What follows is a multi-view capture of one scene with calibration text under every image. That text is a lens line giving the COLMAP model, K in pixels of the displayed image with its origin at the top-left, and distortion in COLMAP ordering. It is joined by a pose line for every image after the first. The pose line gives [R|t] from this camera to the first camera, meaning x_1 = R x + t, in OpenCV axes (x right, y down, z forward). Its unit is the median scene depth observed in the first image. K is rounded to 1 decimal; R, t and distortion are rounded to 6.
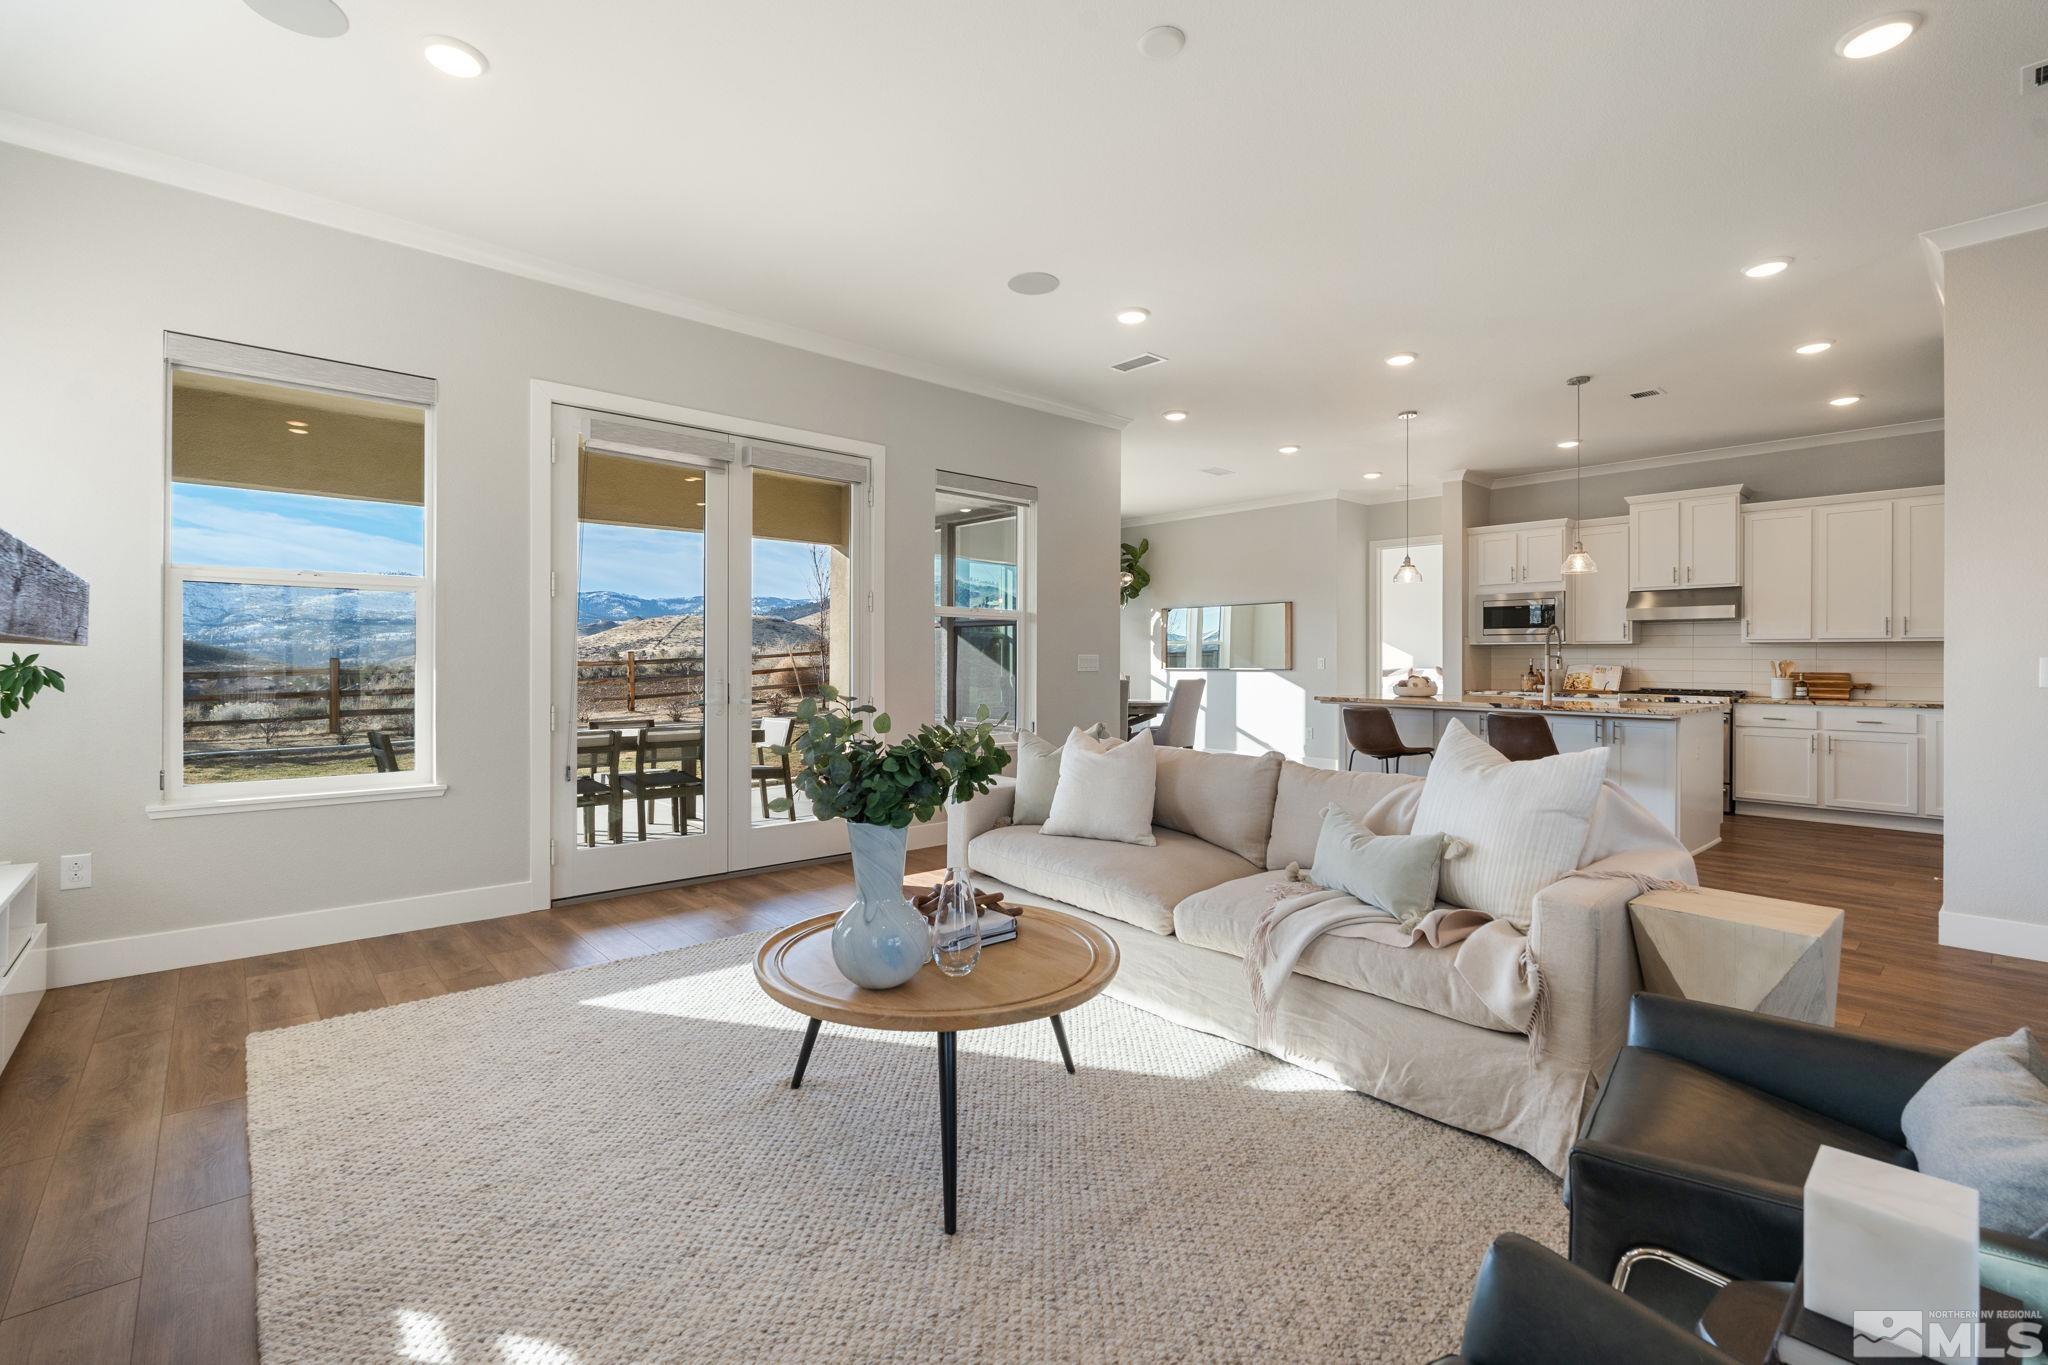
lens RADIAL K [[900.3, 0, 999.5], [0, 900.3, 660.8], [0, 0, 1]] dist [-0.002969, -0.000564]
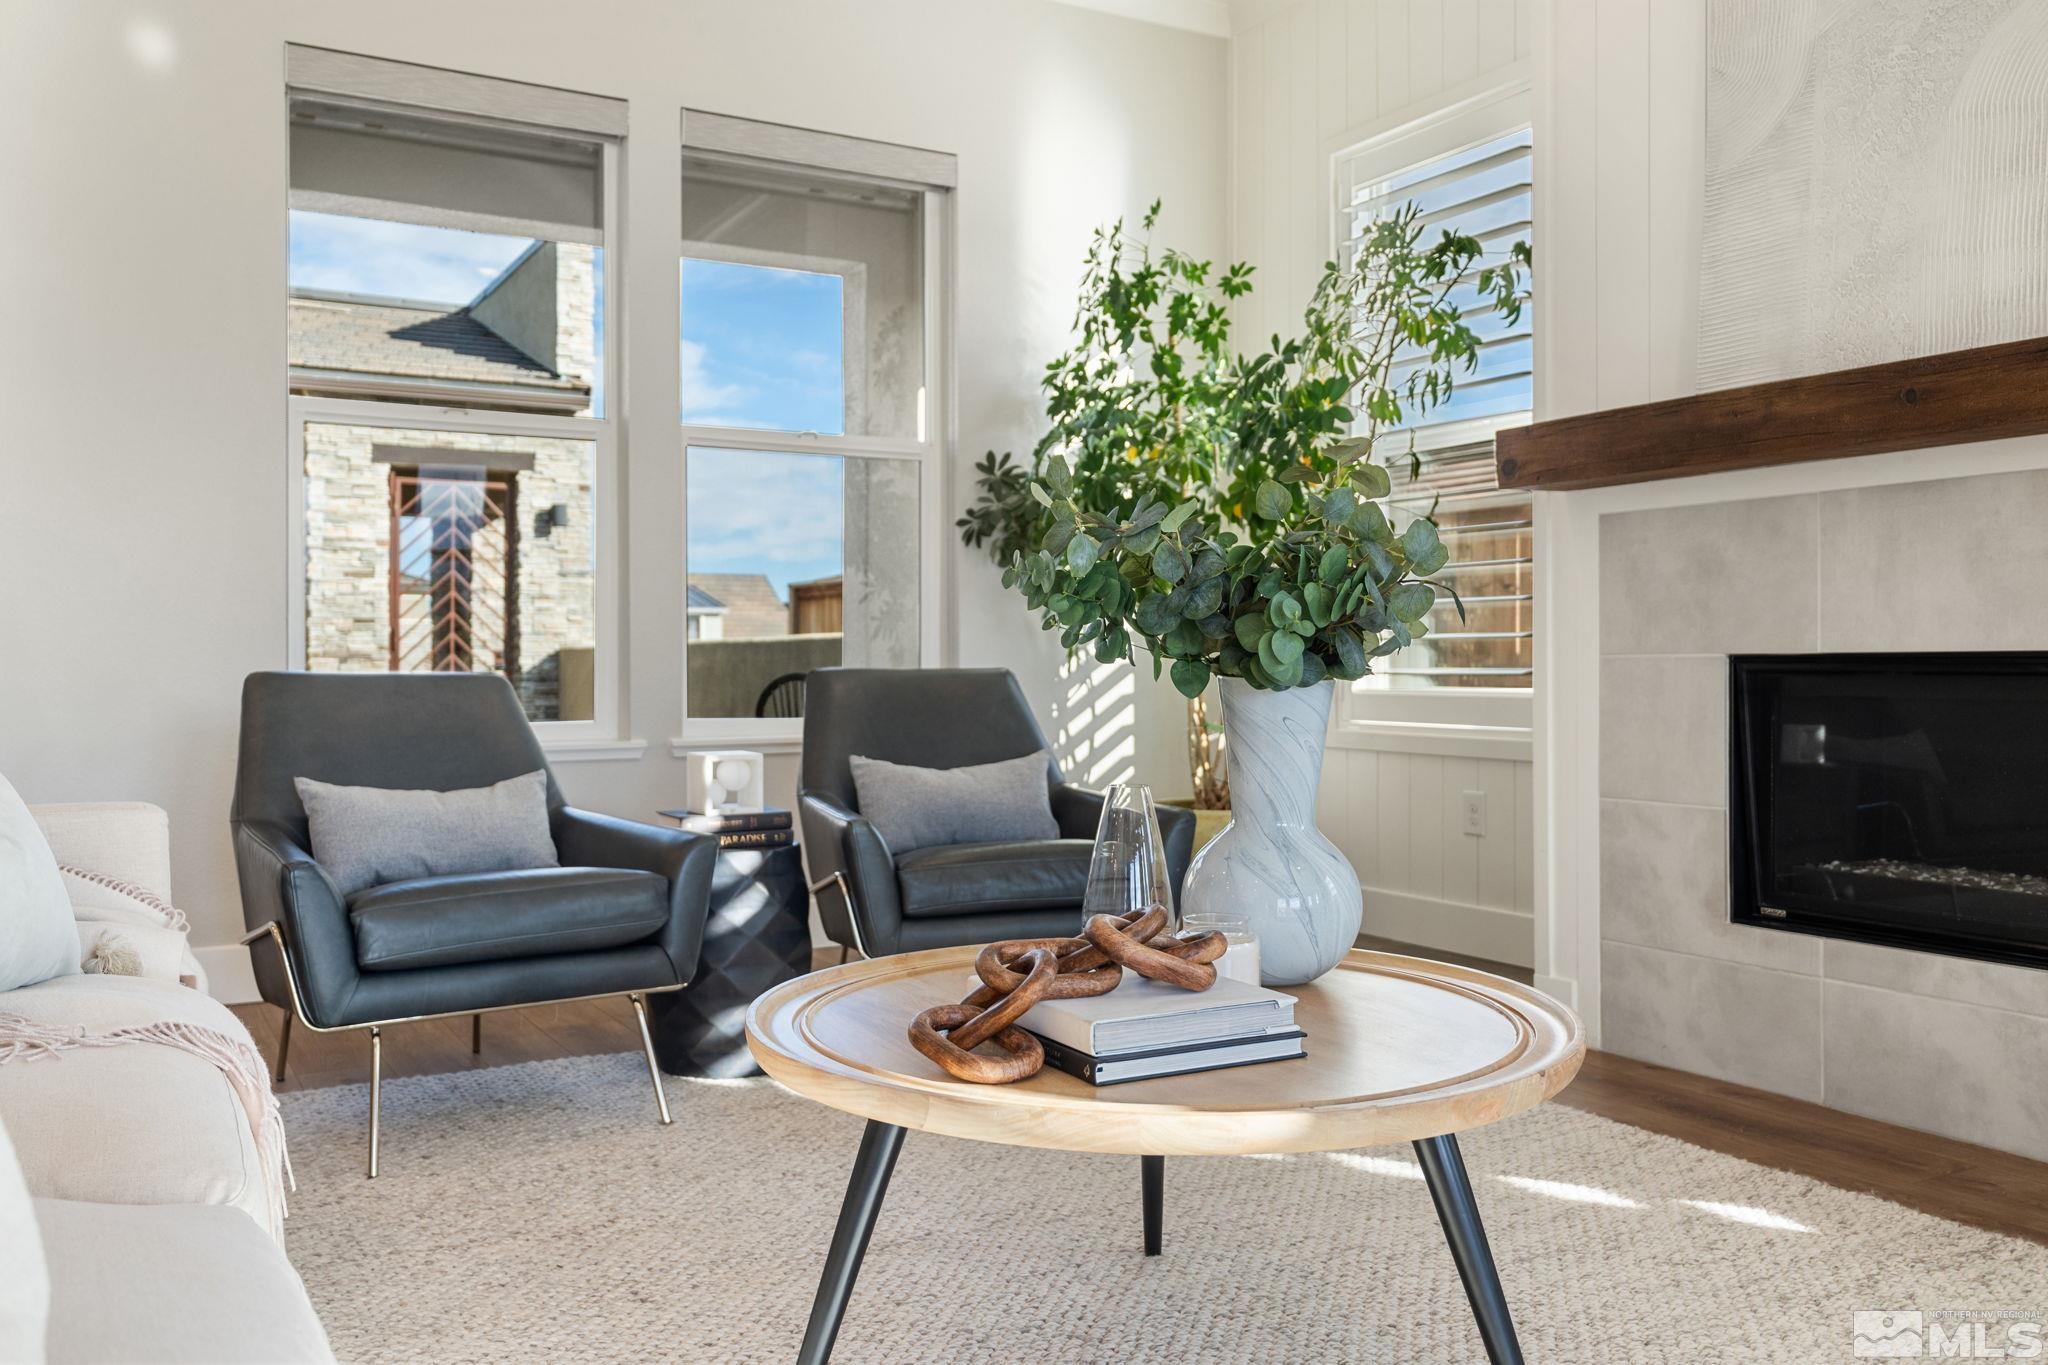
lens RADIAL K [[1652.2, 0, 1024.0], [0, 1652.2, 682.5], [0, 0, 1]] dist [0.004886, 0.010029]
pose [[-0.980964, -0.005285, 0.194116, -0.093399], [-0.003937, 0.999965, 0.007326, 0.090643], [-0.194148, 0.006422, -0.980951, 1.054276]]
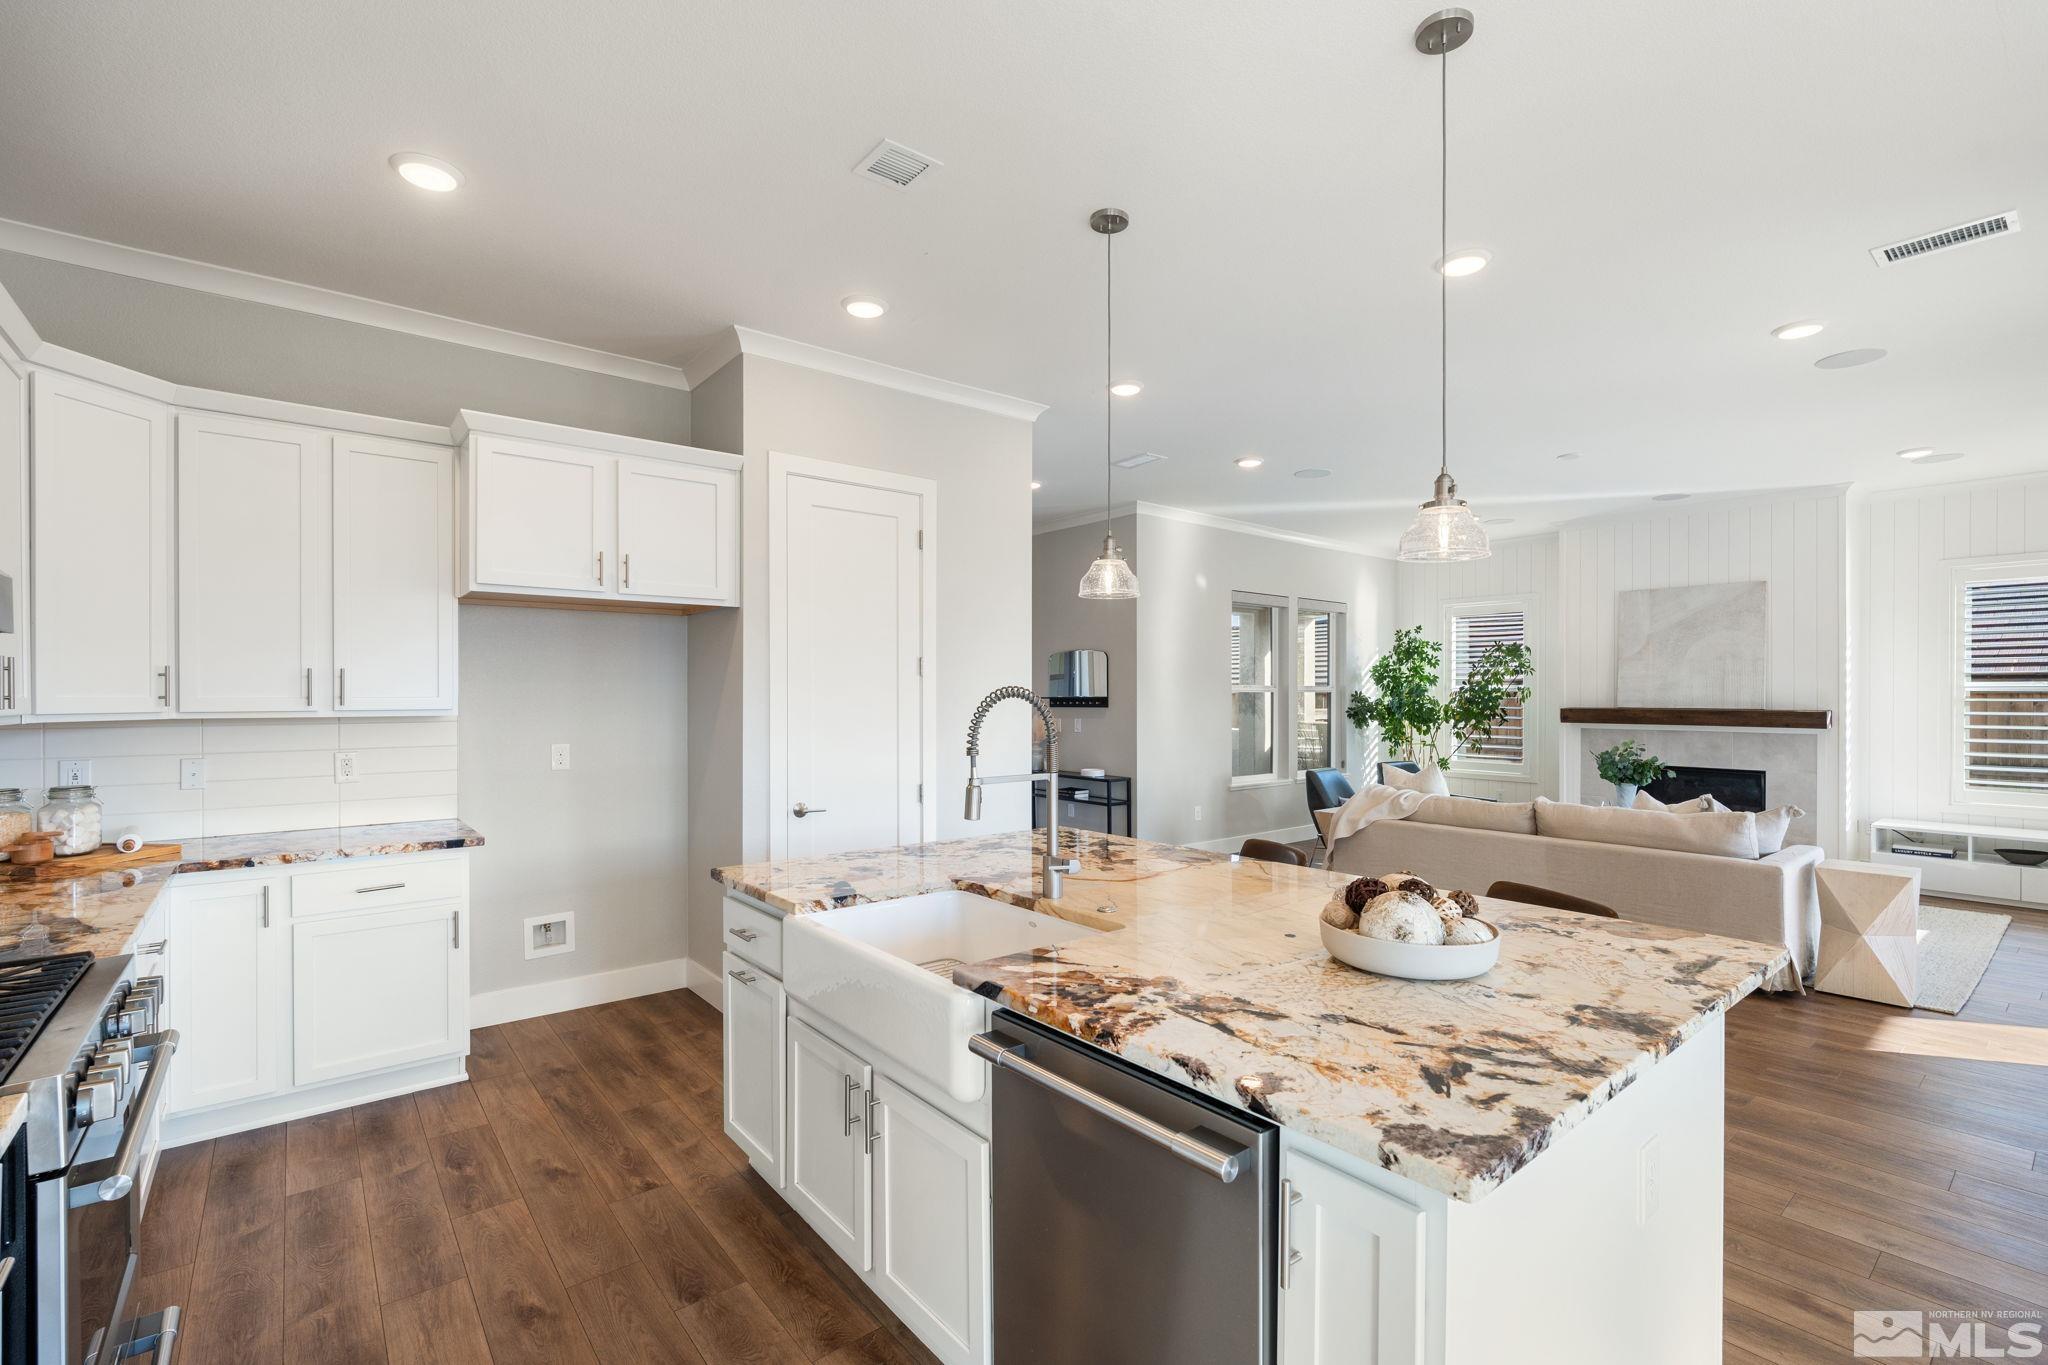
lens RADIAL K [[909.0, 0, 1022.3], [0, 909.0, 698.2], [0, 0, 1]] dist [-0.001888, -0.000441]
pose [[-0.999746, -0.009200, 0.020595, 1.021572], [-0.009175, 0.999957, 0.001311, -0.055468], [-0.020606, 0.001122, -0.999787, 2.232438]]
